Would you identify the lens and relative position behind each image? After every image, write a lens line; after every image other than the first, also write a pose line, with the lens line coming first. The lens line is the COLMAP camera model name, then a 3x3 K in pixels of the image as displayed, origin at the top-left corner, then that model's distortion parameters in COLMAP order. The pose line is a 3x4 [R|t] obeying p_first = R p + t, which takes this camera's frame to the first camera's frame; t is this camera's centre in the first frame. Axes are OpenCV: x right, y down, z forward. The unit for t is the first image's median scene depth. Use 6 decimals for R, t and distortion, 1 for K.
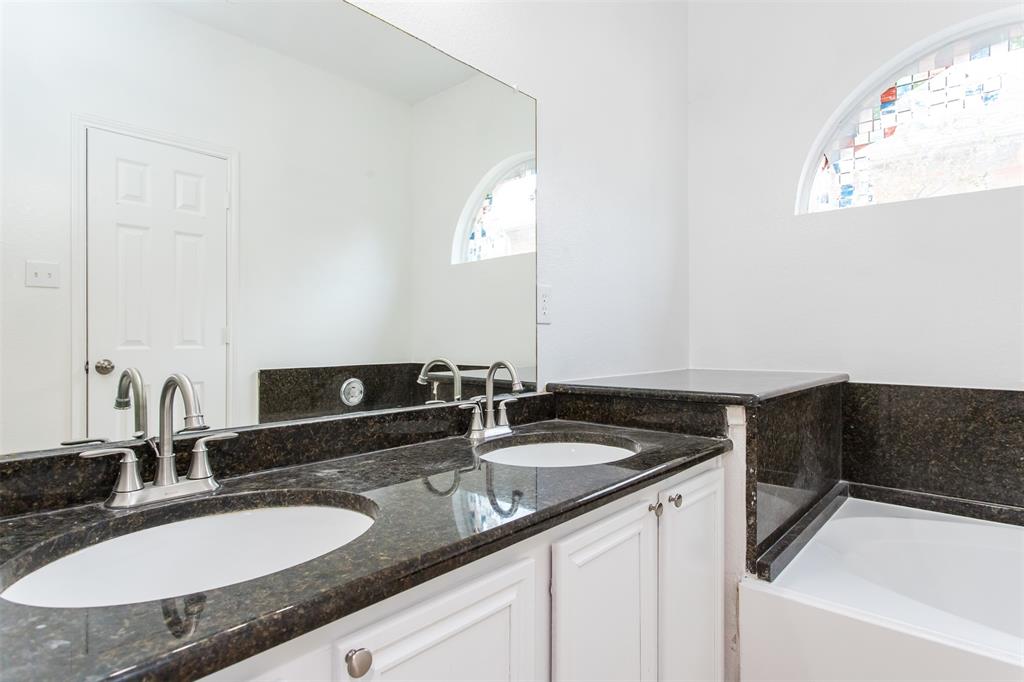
lens RADIAL K [[578.6, 0, 512.0], [0, 578.6, 341.0], [0, 0, 1]] dist [0.029424, -0.000071]
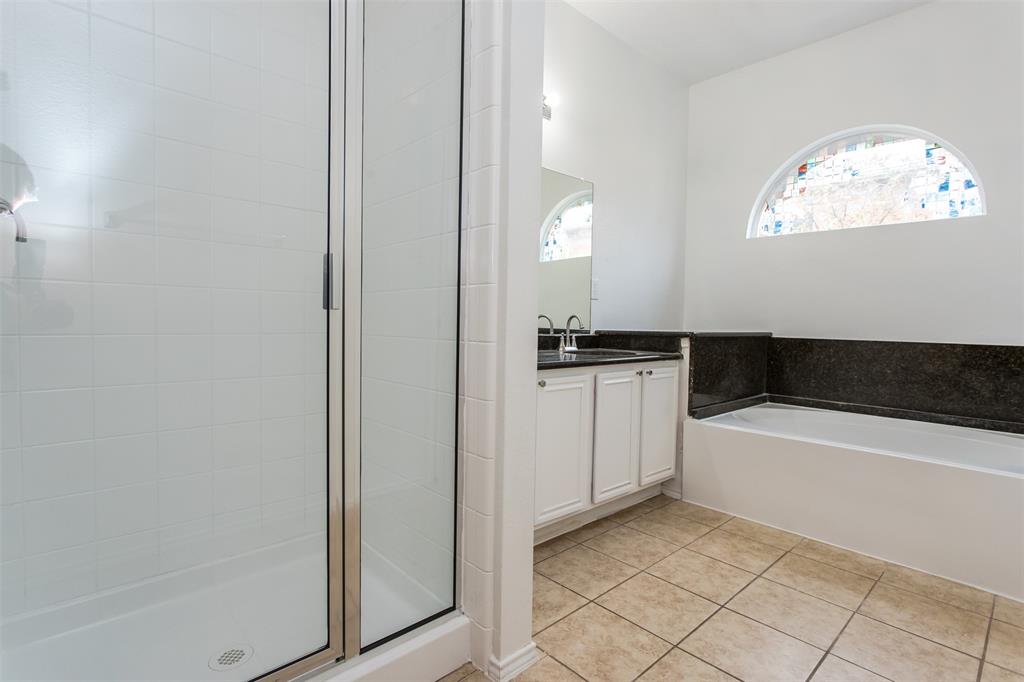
lens RADIAL K [[506.4, 0, 512.0], [0, 506.4, 341.0], [0, 0, 1]] dist [-0.005095, 0.000267]
pose [[0.994313, 0.021245, -0.104360, -0.032724], [-0.017687, 0.999234, 0.034897, 0.045091], [0.105021, -0.032853, 0.993927, -0.586483]]
